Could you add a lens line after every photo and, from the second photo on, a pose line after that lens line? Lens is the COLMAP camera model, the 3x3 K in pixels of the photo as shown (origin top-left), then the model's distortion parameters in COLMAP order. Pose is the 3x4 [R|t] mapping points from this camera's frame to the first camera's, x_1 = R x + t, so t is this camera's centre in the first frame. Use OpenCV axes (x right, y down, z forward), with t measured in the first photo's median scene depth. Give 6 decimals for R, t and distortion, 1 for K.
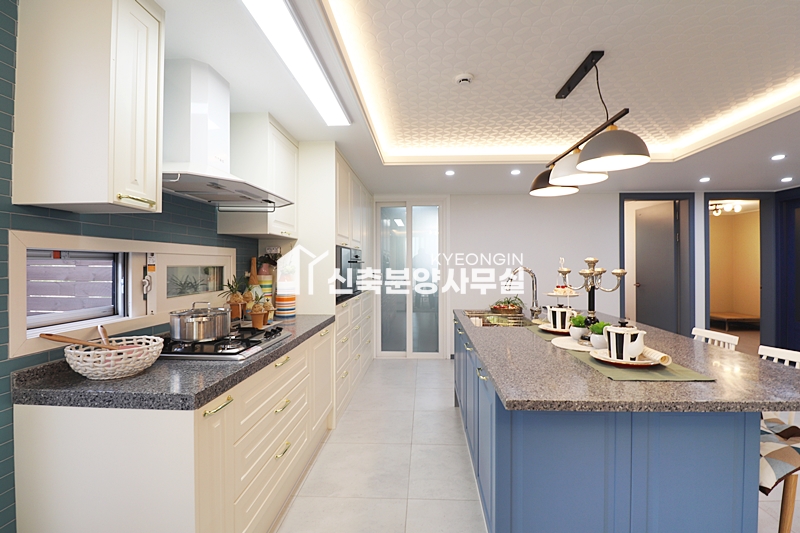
lens RADIAL K [[371.8, 0, 407.2], [0, 371.8, 264.1], [0, 0, 1]] dist [-0.020304, -0.000659]
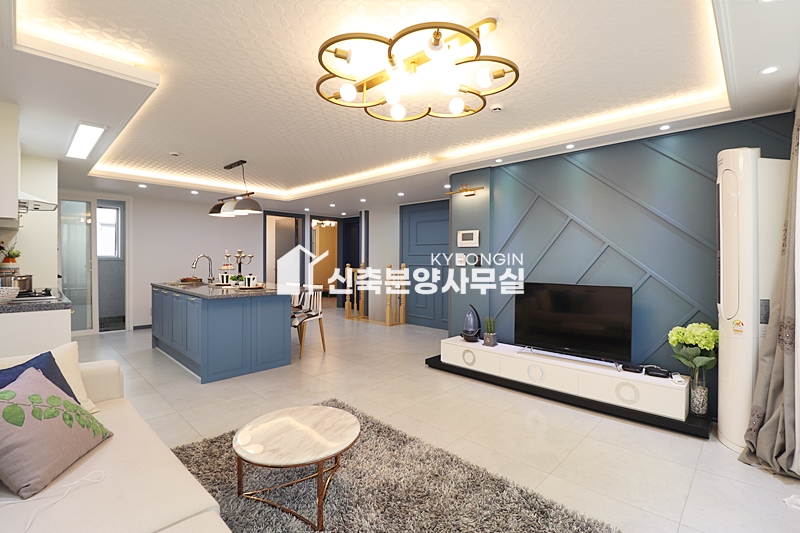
lens RADIAL K [[371.8, 0, 407.2], [0, 371.8, 264.1], [0, 0, 1]] dist [-0.020304, -0.000659]
pose [[0.655619, -0.002504, 0.755088, -0.485337], [-0.009960, 0.999879, 0.011964, 0.029762], [-0.755026, -0.015364, 0.655514, -1.126485]]
